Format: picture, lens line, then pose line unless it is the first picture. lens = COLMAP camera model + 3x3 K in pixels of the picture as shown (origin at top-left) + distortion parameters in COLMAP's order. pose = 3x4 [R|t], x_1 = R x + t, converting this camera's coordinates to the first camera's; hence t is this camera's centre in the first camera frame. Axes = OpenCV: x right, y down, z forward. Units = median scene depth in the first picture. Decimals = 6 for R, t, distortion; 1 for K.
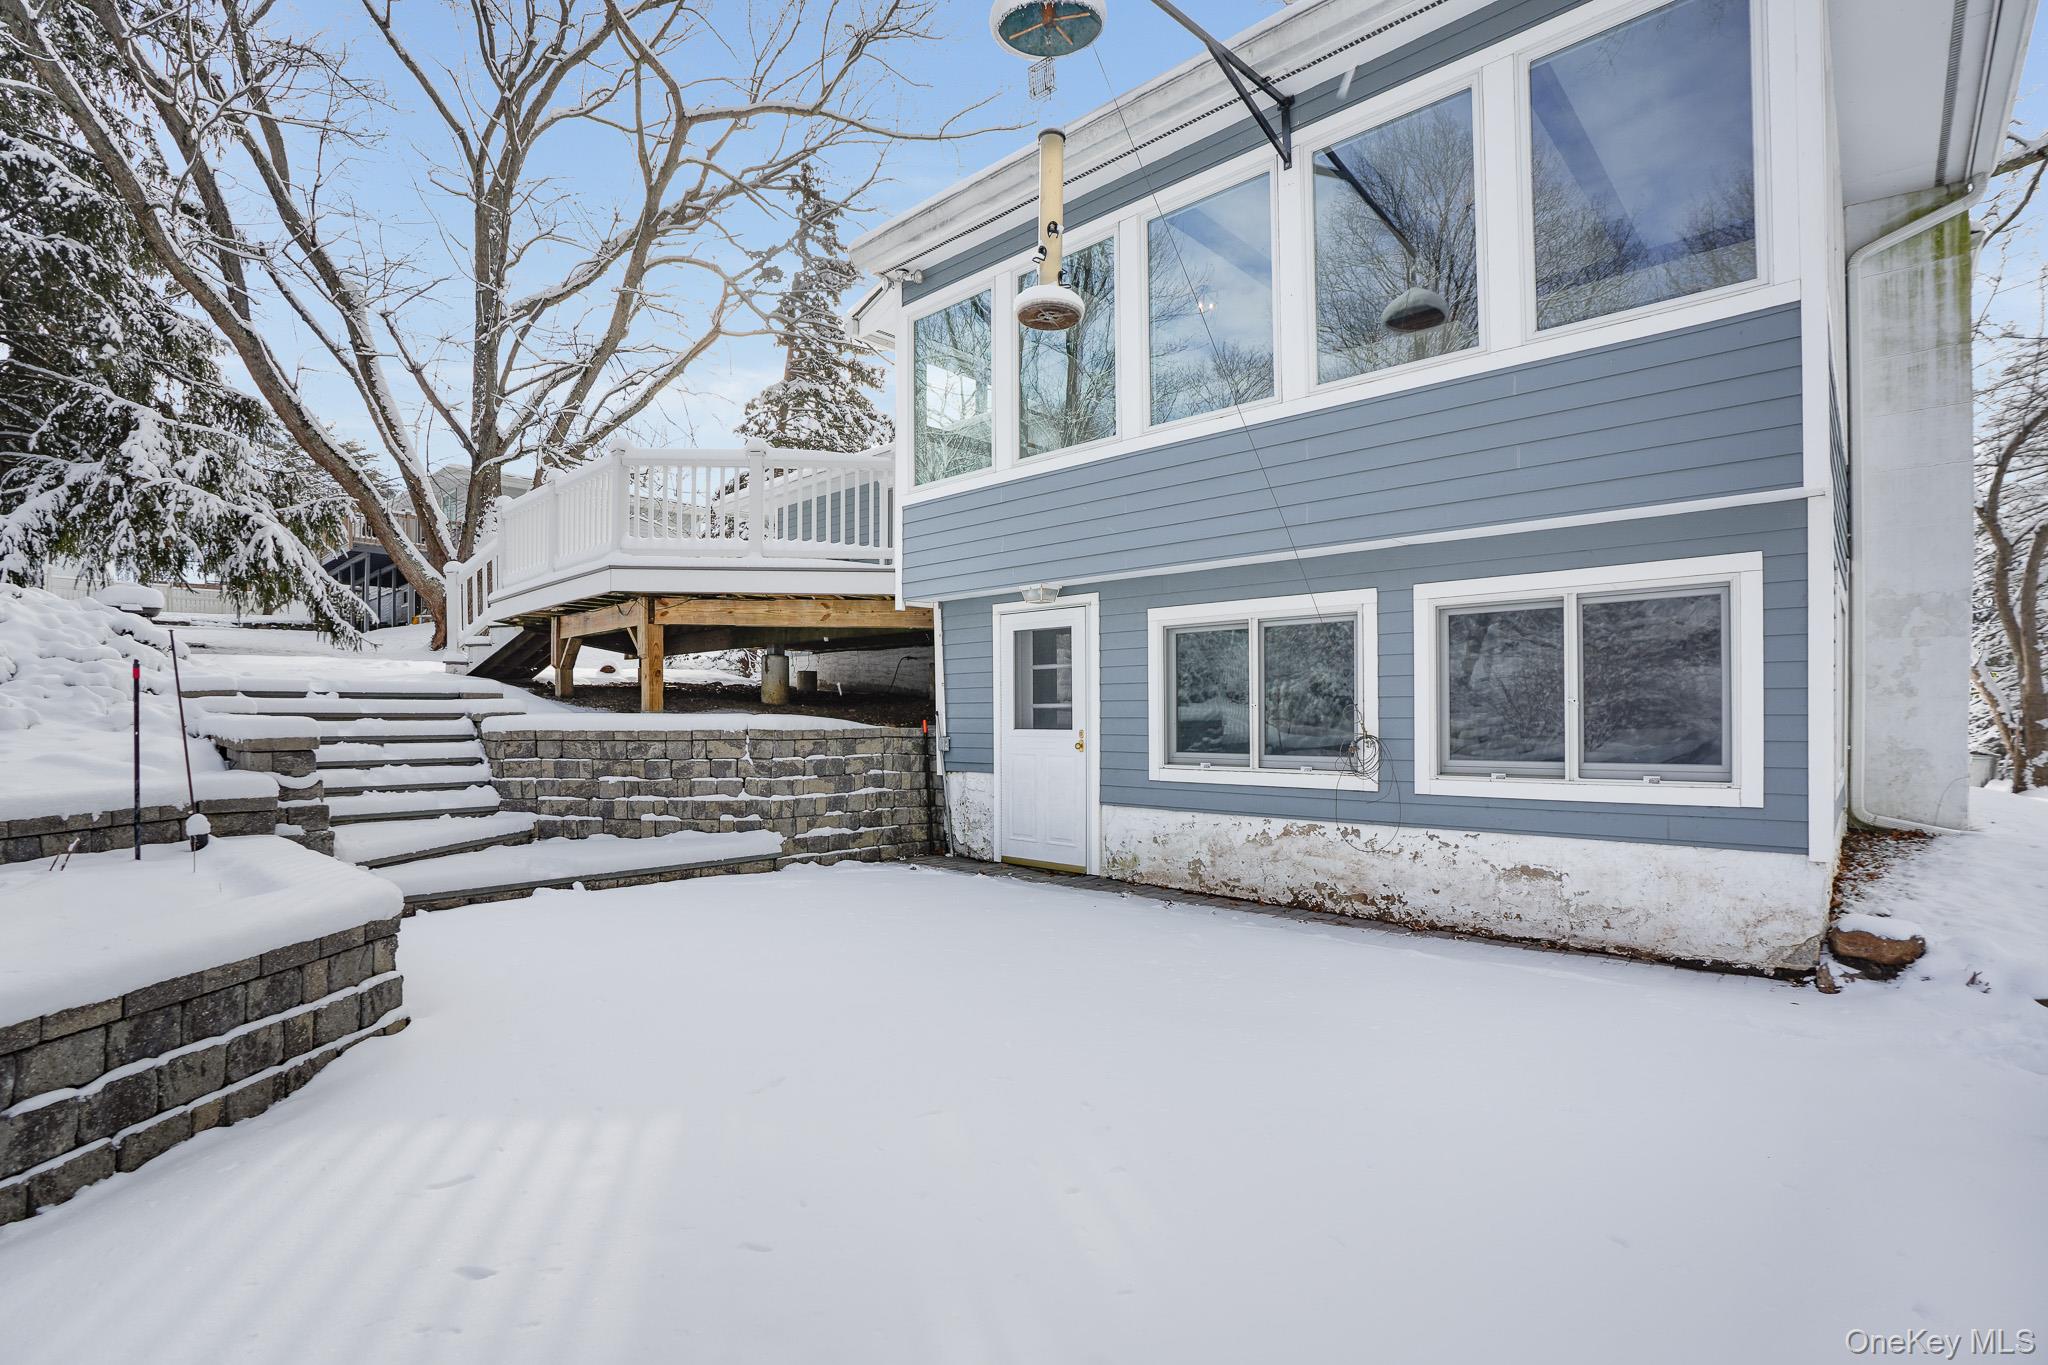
lens RADIAL K [[952.6, 0, 1017.6], [0, 952.6, 689.3], [0, 0, 1]] dist [-0.068820, 0.028683]
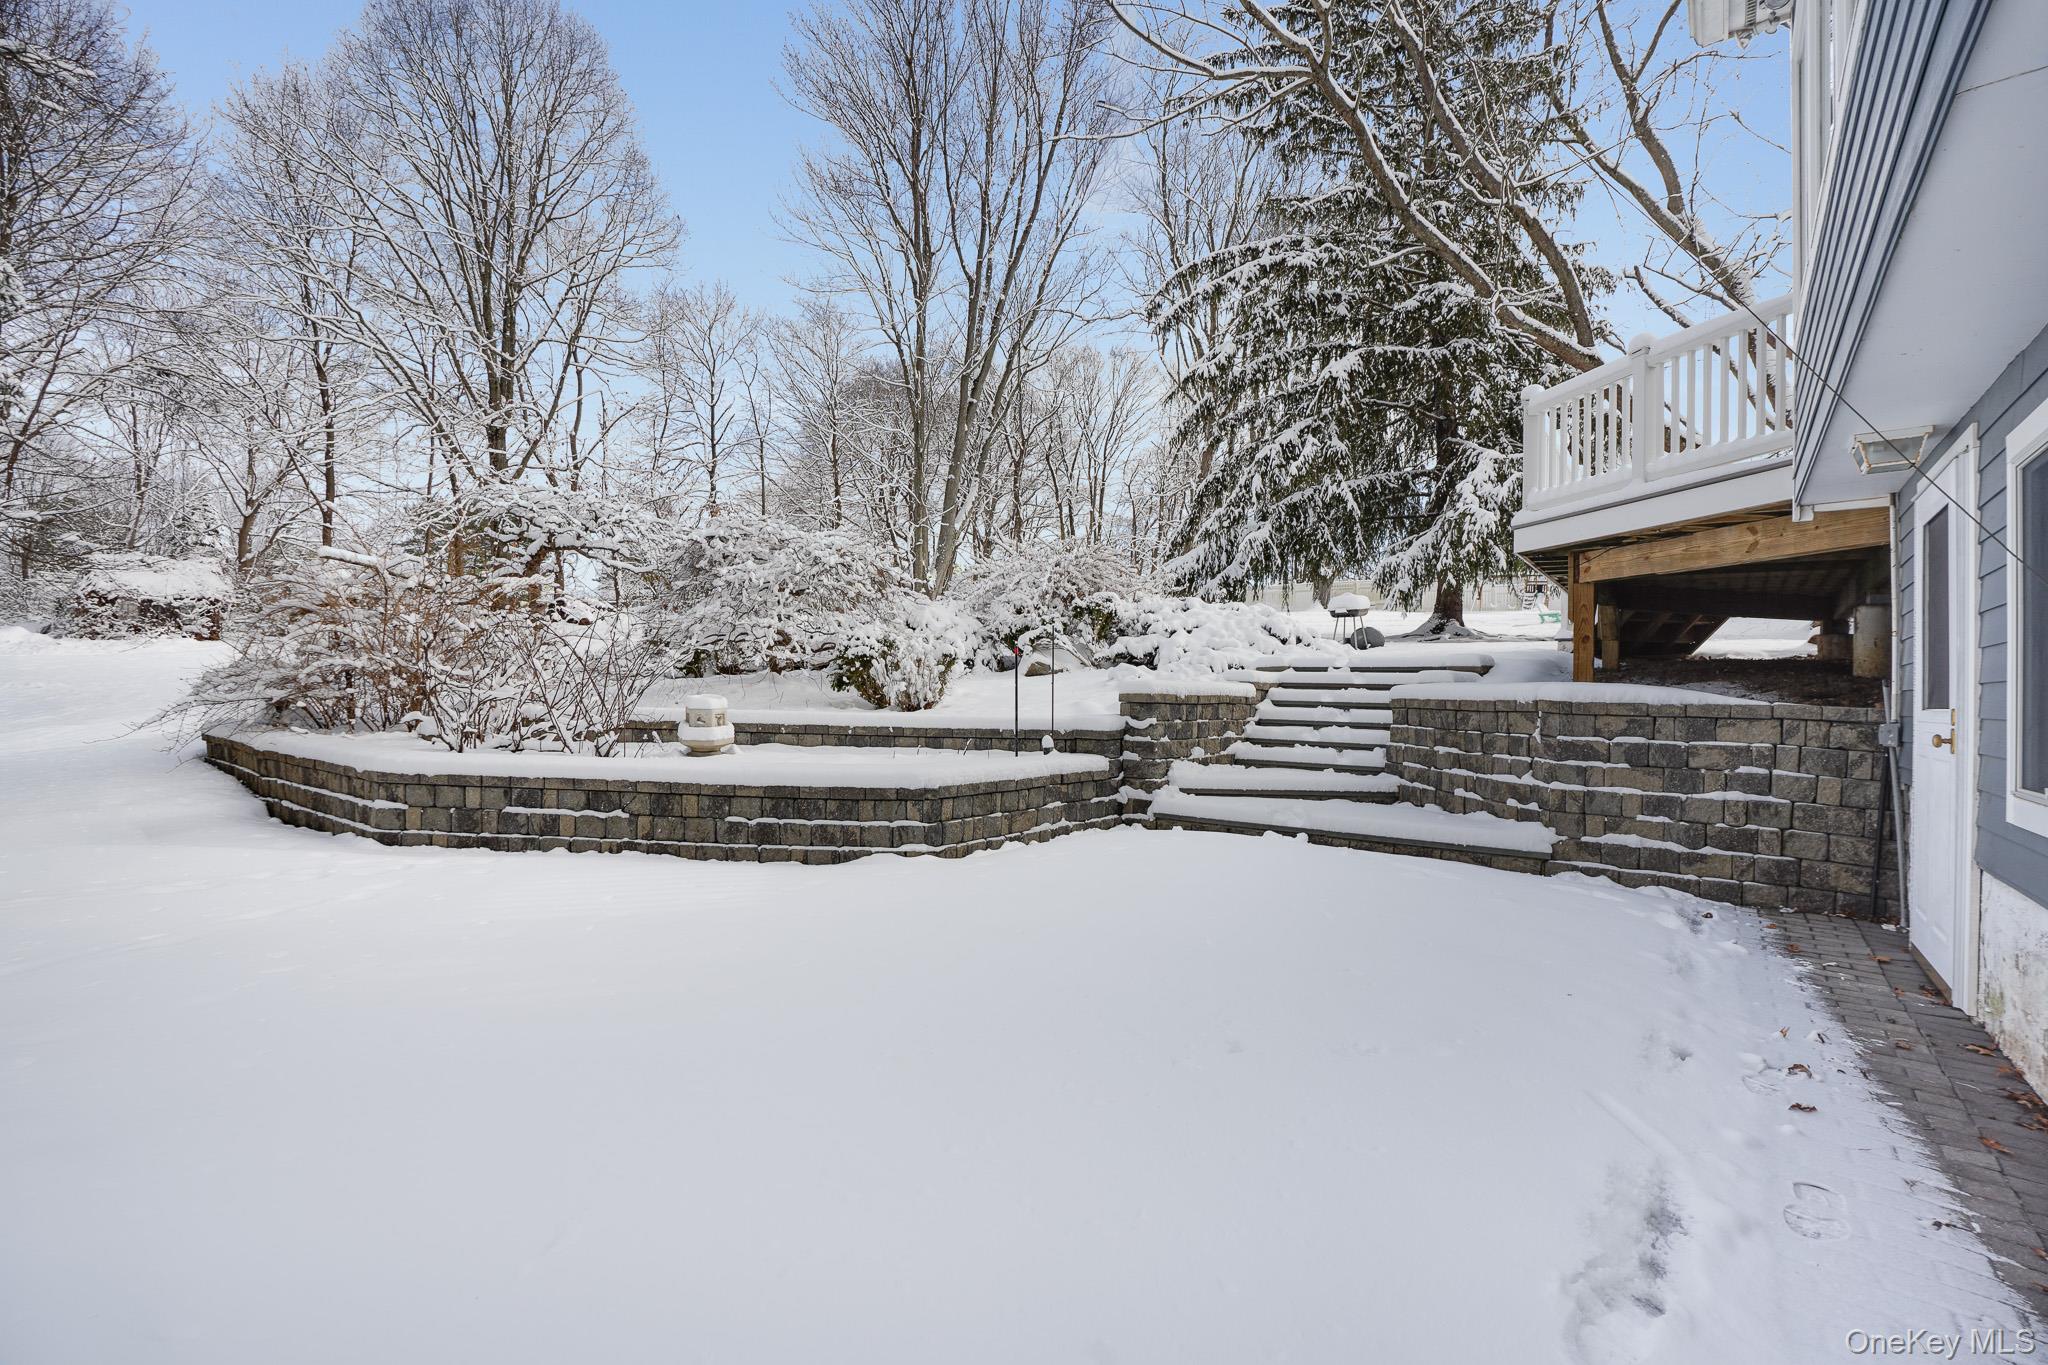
lens RADIAL K [[939.5, 0, 1020.2], [0, 939.5, 666.2], [0, 0, 1]] dist [-0.073469, 0.026427]
pose [[0.101610, -0.021550, -0.994591, 0.470929], [0.002880, 0.999768, -0.021368, 0.028538], [0.994820, -0.000693, 0.101649, 0.464874]]
